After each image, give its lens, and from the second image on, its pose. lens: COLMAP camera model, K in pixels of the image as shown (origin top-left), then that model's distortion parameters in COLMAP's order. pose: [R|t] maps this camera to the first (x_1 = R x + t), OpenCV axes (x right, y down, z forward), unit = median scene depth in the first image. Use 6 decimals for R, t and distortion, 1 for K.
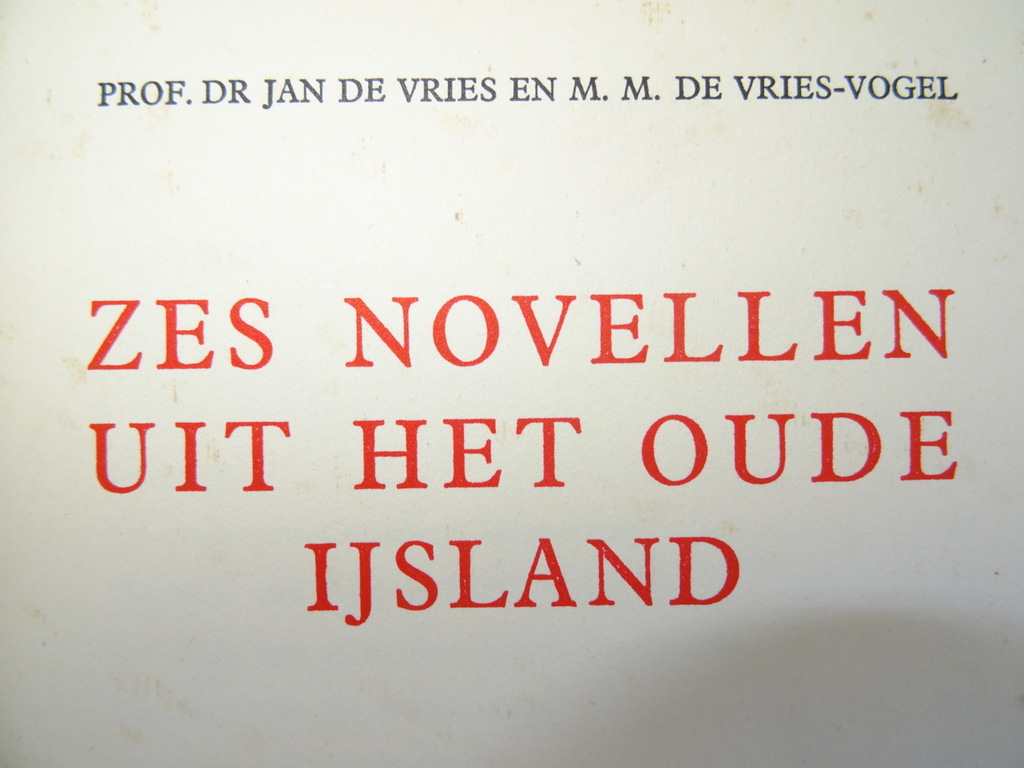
lens RADIAL K [[729.5, 0, 508.8], [0, 729.5, 378.4], [0, 0, 1]] dist [-0.000013, -0.011343]
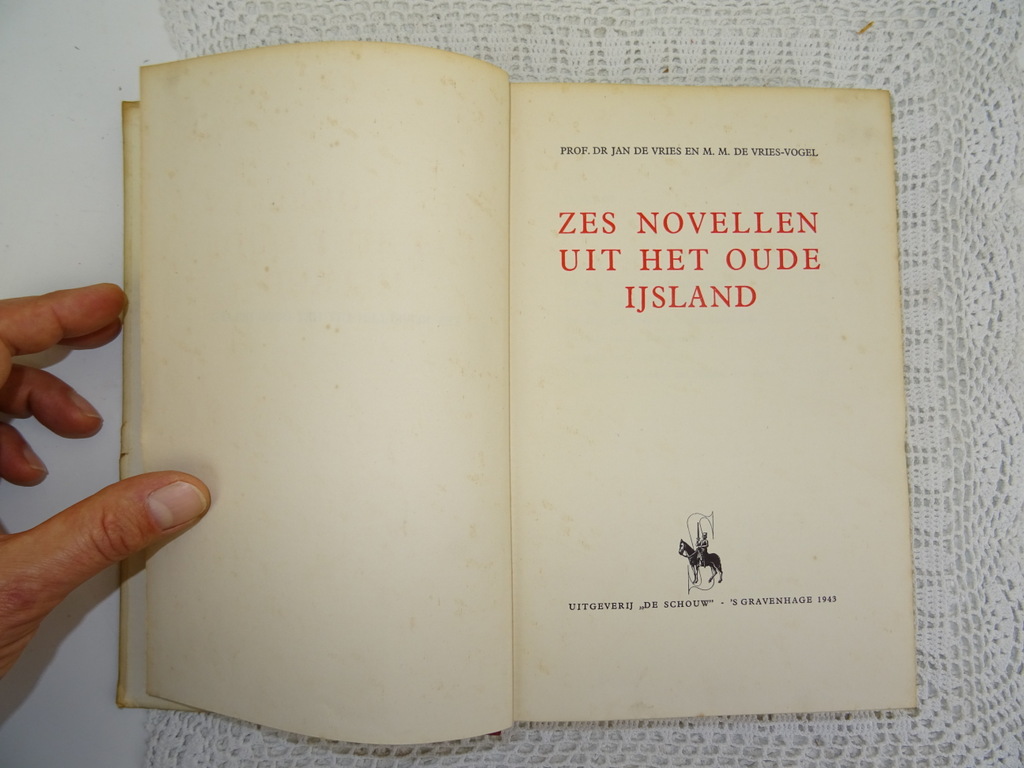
lens RADIAL K [[729.5, 0, 502.8], [0, 729.5, 384.0], [0, 0, 1]] dist [-0.000013, -0.011343]
pose [[0.998905, 0.000454, 0.046786, -0.980360], [0.001960, 0.998668, -0.051553, 0.829382], [-0.046747, 0.051588, 0.997574, -2.212640]]
